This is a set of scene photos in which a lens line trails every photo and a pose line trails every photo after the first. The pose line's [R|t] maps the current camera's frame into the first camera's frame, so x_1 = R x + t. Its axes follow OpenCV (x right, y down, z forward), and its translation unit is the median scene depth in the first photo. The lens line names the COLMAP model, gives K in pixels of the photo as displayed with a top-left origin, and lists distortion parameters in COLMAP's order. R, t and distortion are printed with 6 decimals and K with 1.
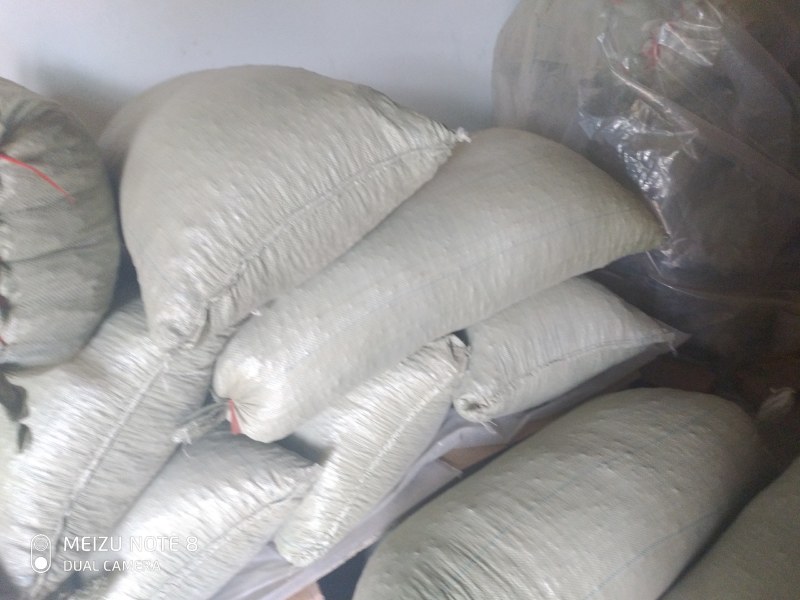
lens RADIAL K [[598.9, 0, 416.5], [0, 598.9, 300.9], [0, 0, 1]] dist [0.041976, -0.052068]
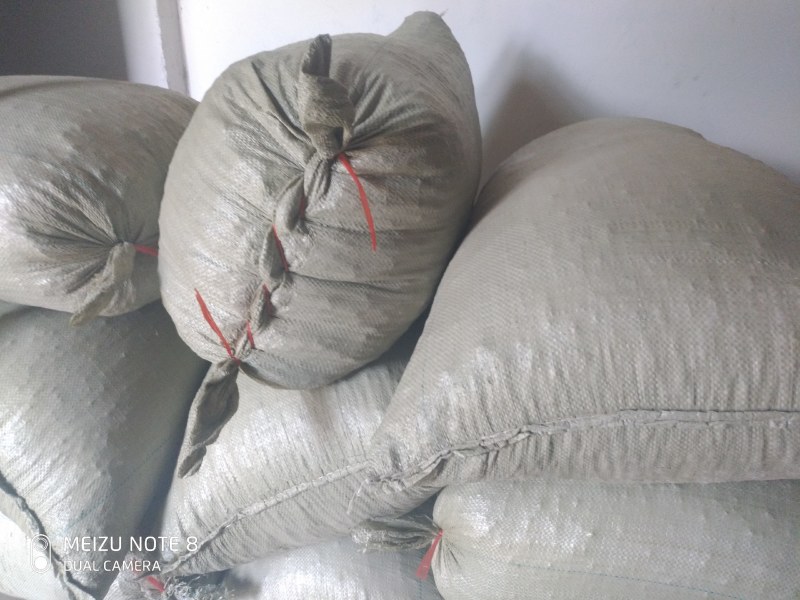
lens RADIAL K [[598.9, 0, 416.5], [0, 598.9, 300.9], [0, 0, 1]] dist [0.041976, -0.052068]
pose [[0.686868, 0.509221, -0.518562, -0.100027], [-0.515164, 0.844419, 0.146841, -0.216431], [0.512658, 0.166284, 0.842337, 0.357777]]
